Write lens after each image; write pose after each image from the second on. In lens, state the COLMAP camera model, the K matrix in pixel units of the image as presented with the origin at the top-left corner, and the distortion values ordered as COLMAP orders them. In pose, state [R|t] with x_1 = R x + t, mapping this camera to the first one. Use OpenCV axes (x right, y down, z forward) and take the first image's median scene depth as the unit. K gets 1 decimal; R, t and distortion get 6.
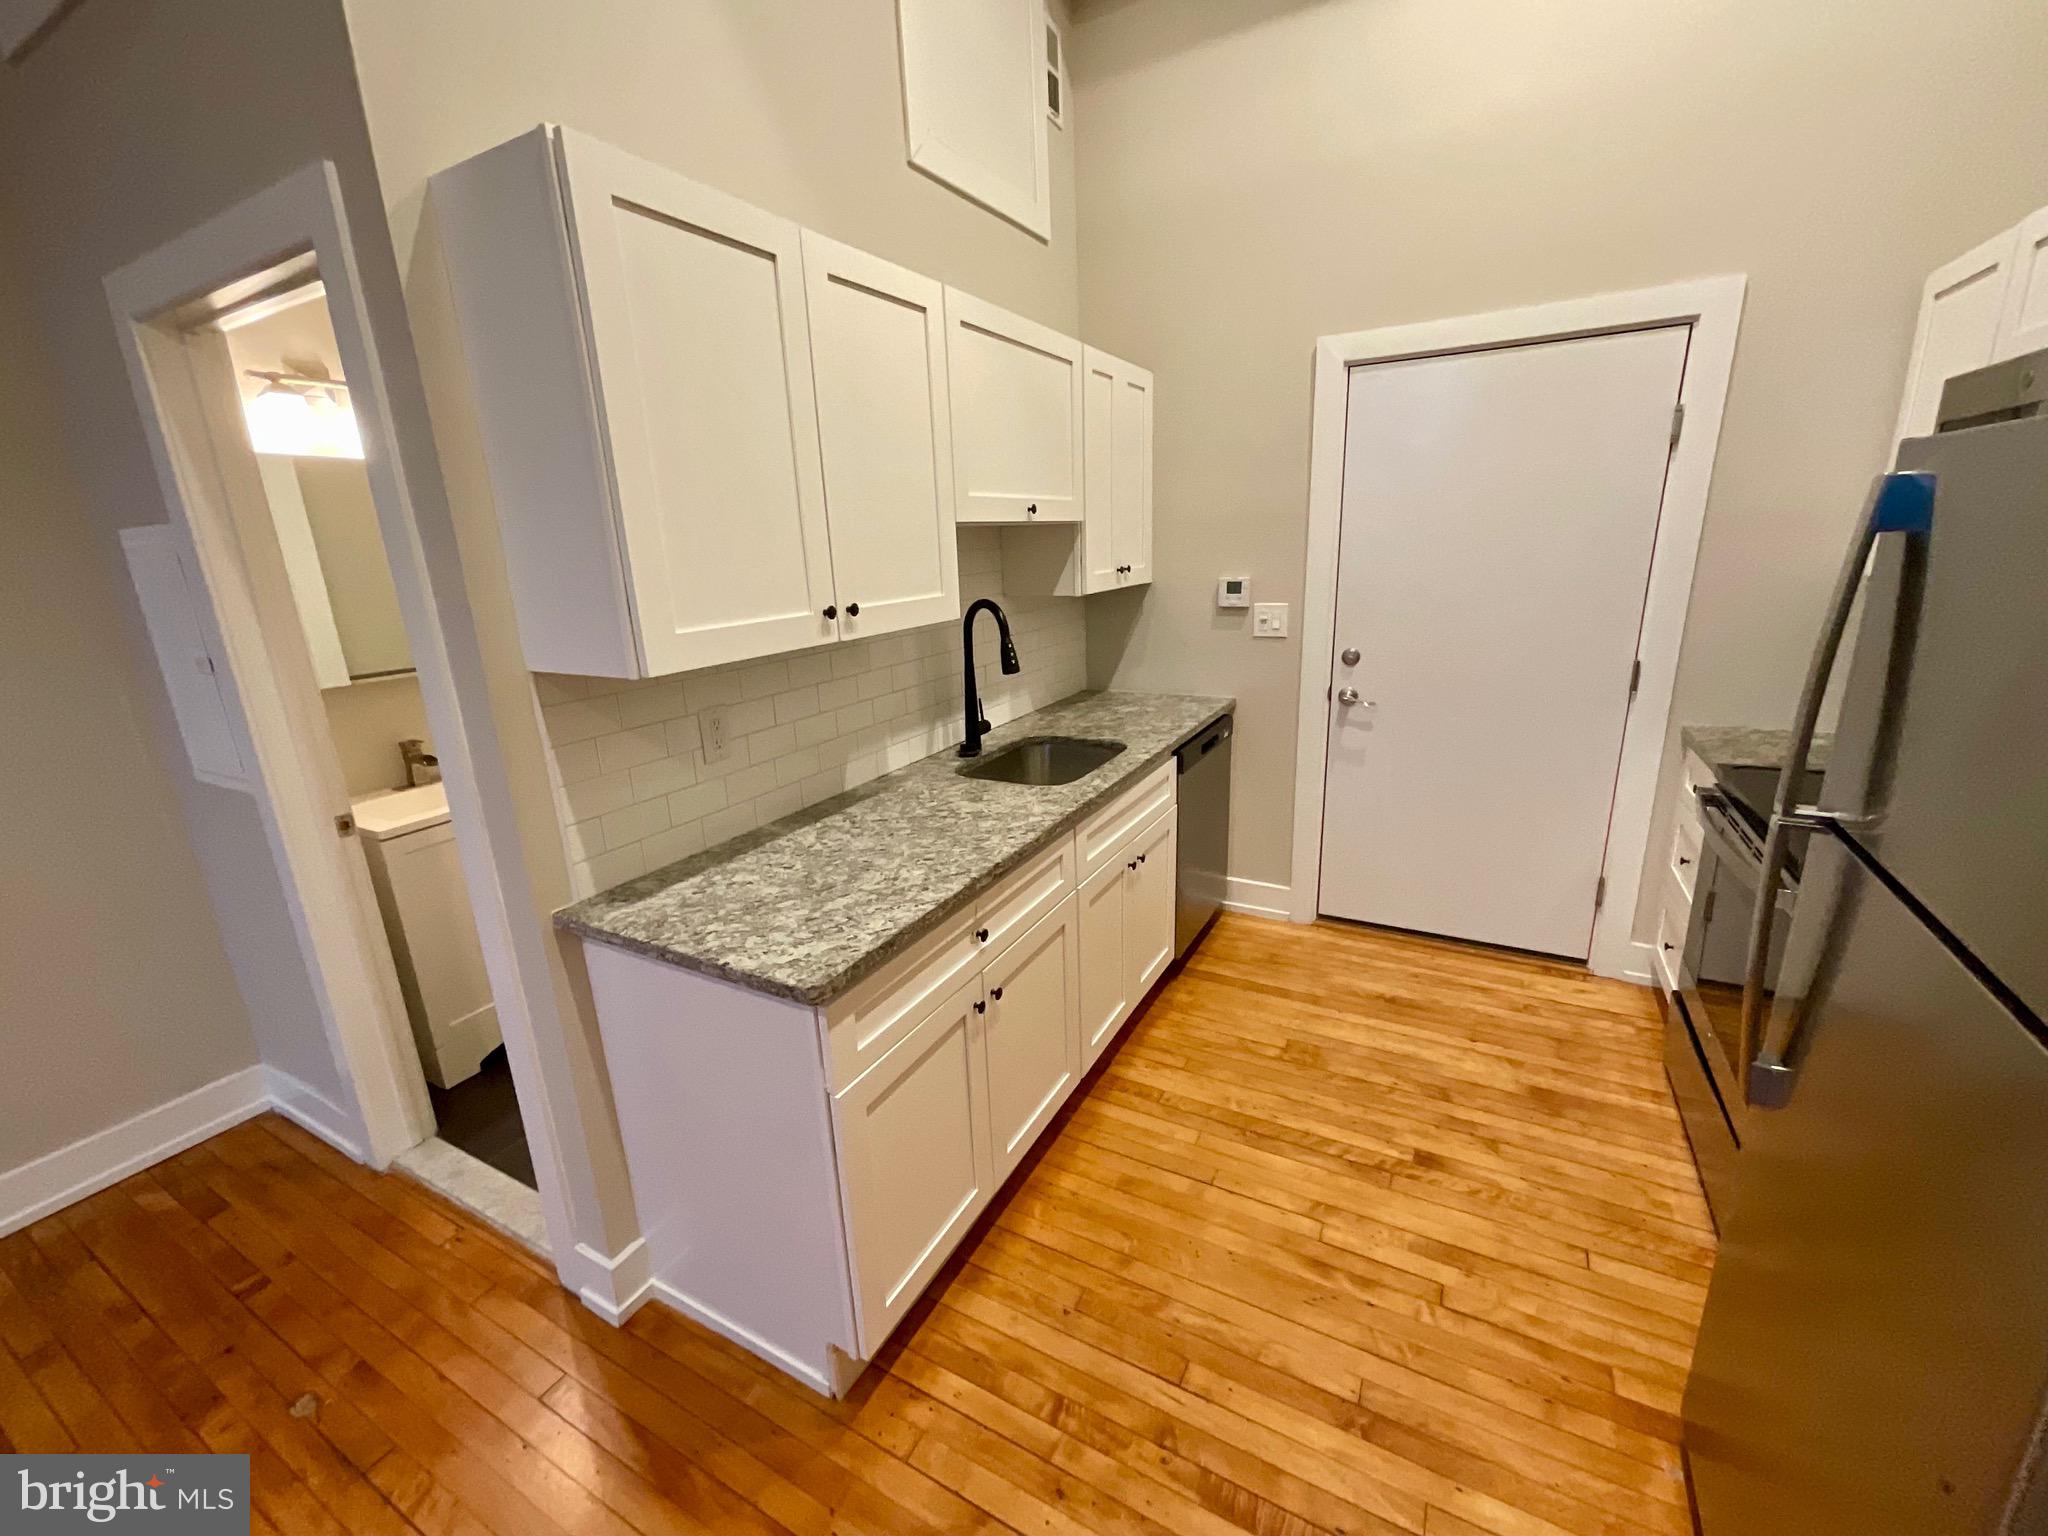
lens RADIAL K [[833.6, 0, 1031.3], [0, 833.6, 766.6], [0, 0, 1]] dist [-0.000781, 0.000025]
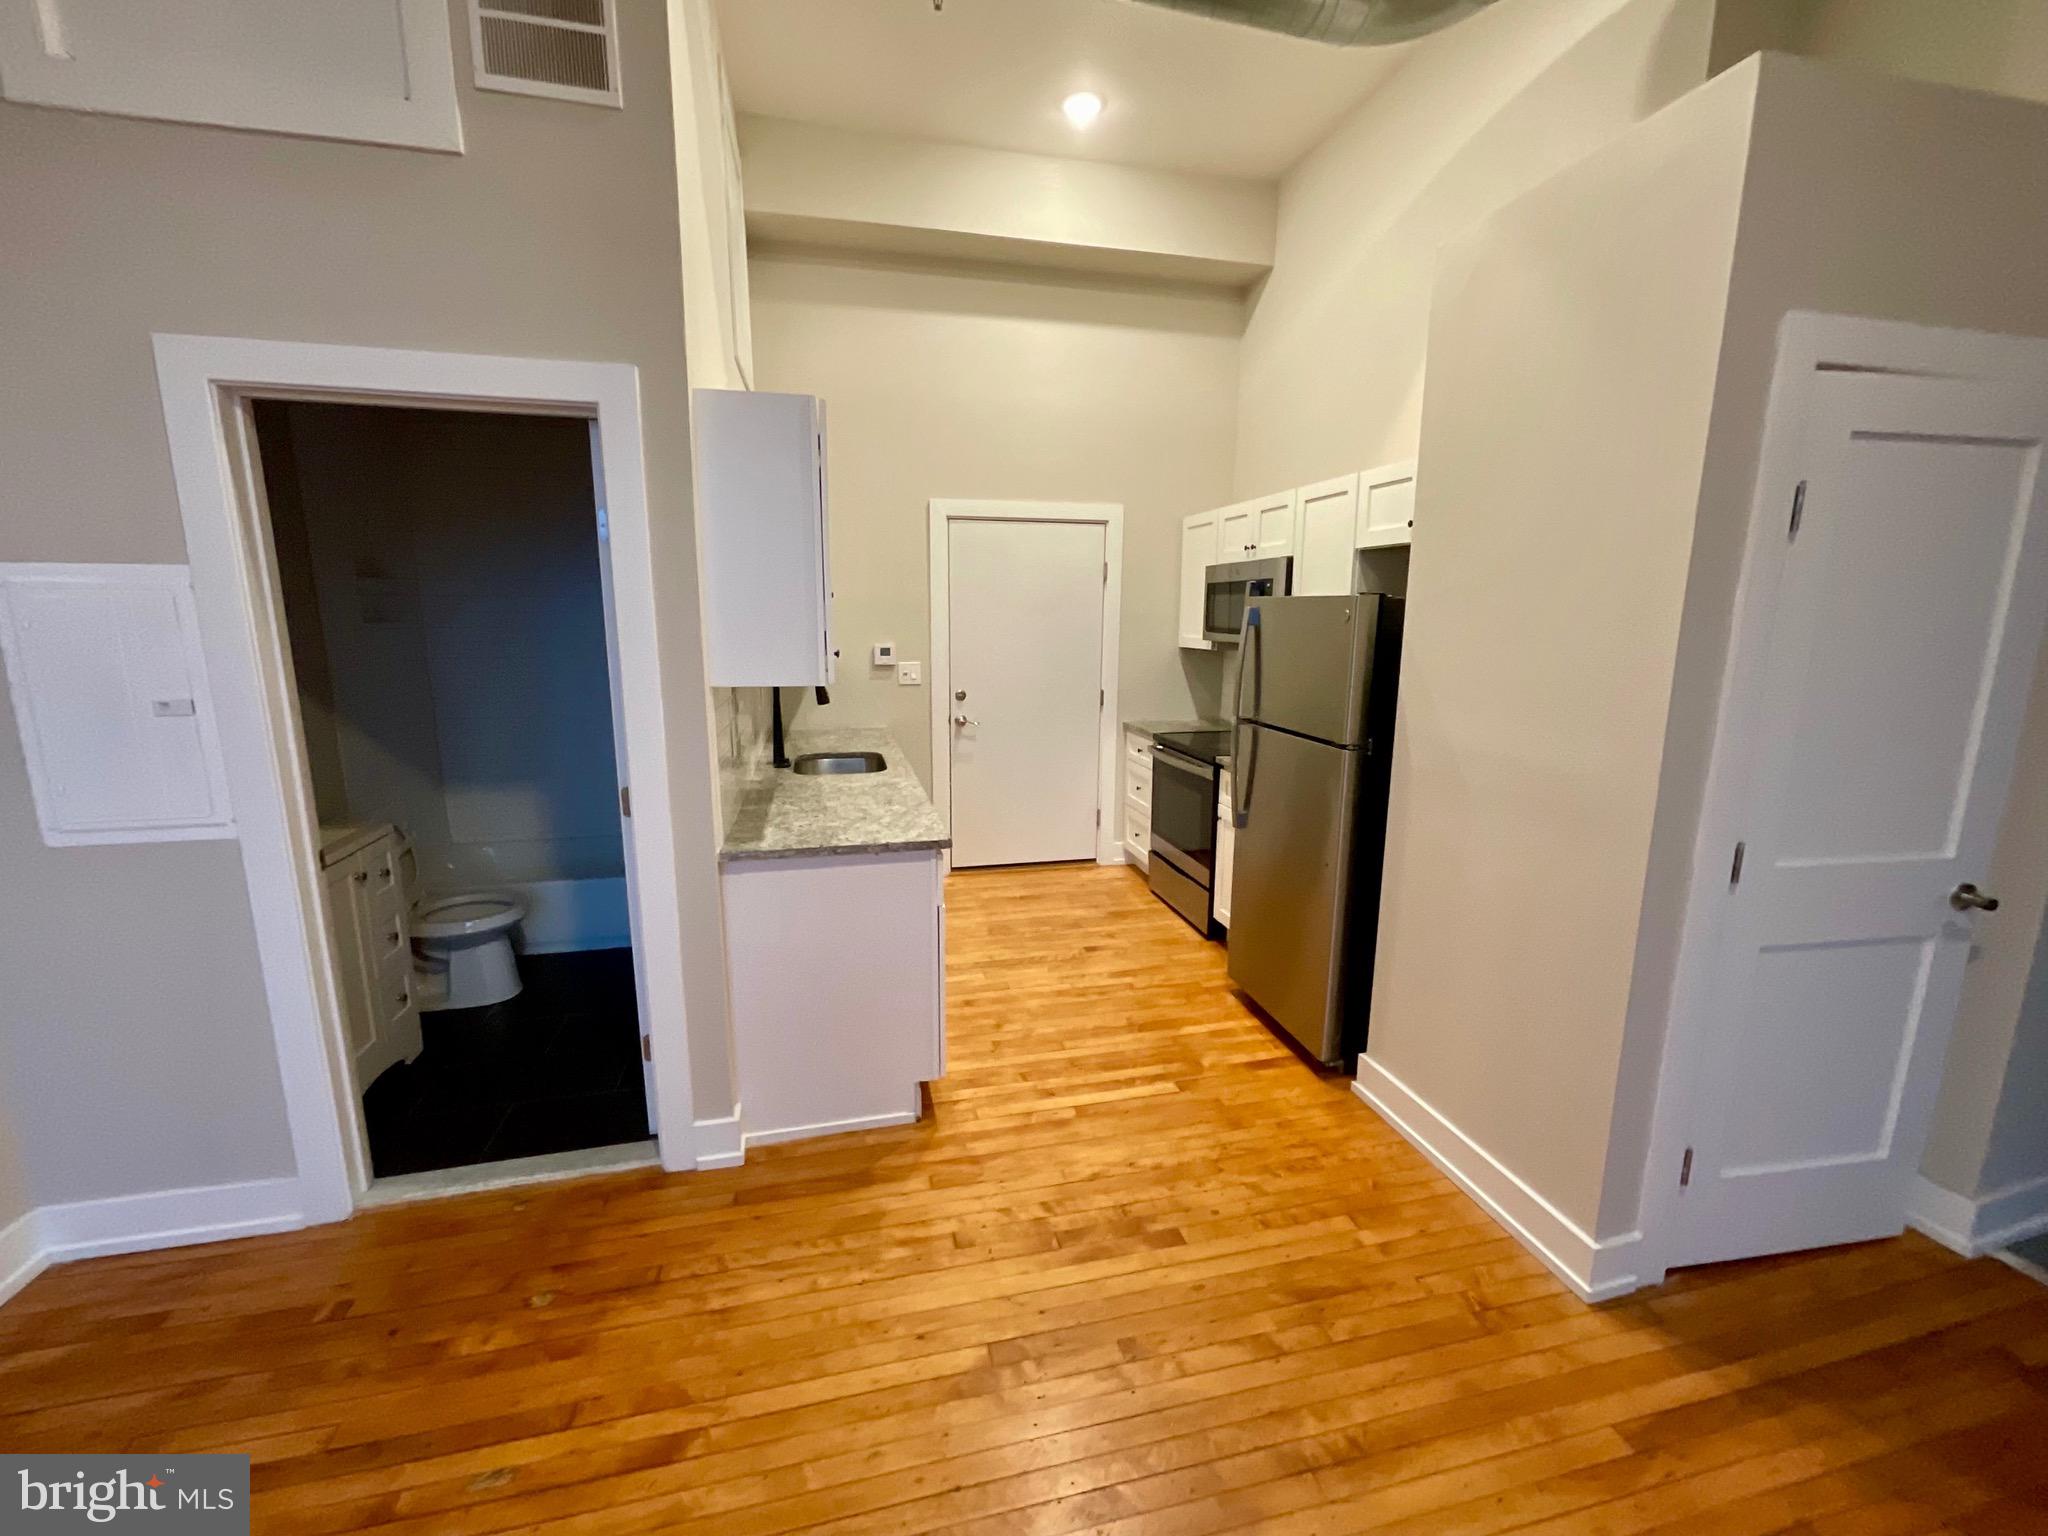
lens RADIAL K [[827.5, 0, 1024.0], [0, 827.5, 768.0], [0, 0, 1]] dist [-0.002419, 0.000069]
pose [[0.743519, -0.082311, 0.663630, -0.758328], [0.144318, 0.988760, -0.039053, 0.110325], [-0.652956, 0.124811, 0.747041, -0.309785]]
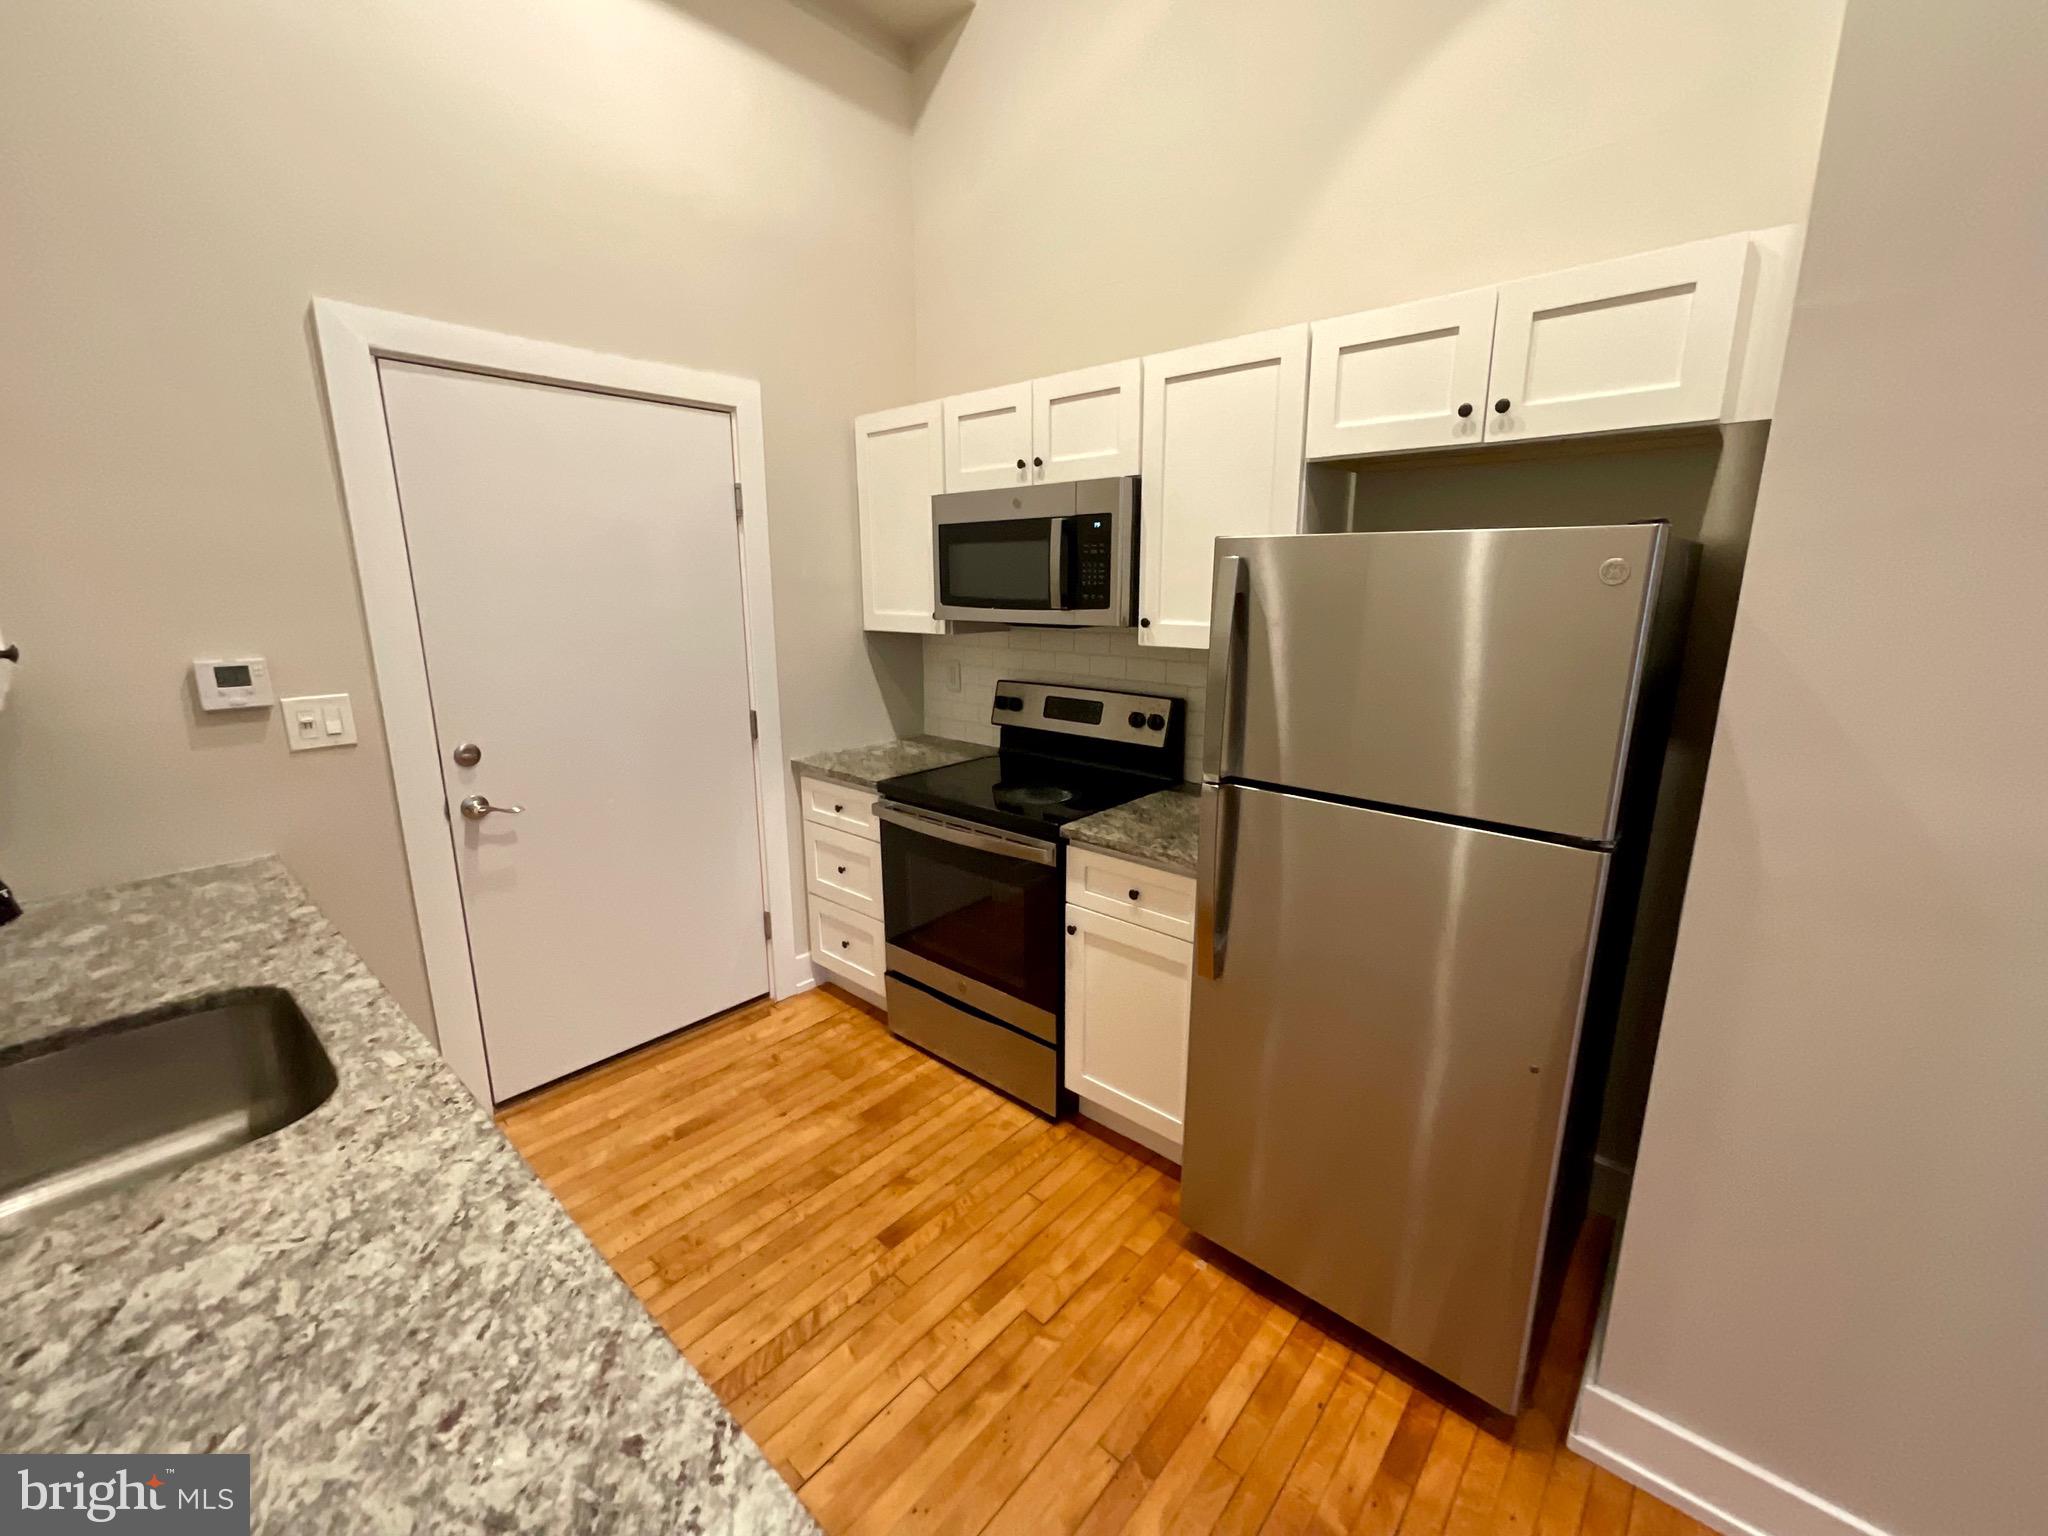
lens RADIAL K [[827.5, 0, 1024.0], [0, 827.5, 768.0], [0, 0, 1]] dist [-0.002419, 0.000069]
pose [[0.220914, -0.179871, 0.958563, -0.276175], [0.252538, 0.959876, 0.121916, -0.110488], [-0.942031, 0.215140, 0.257474, 0.451273]]
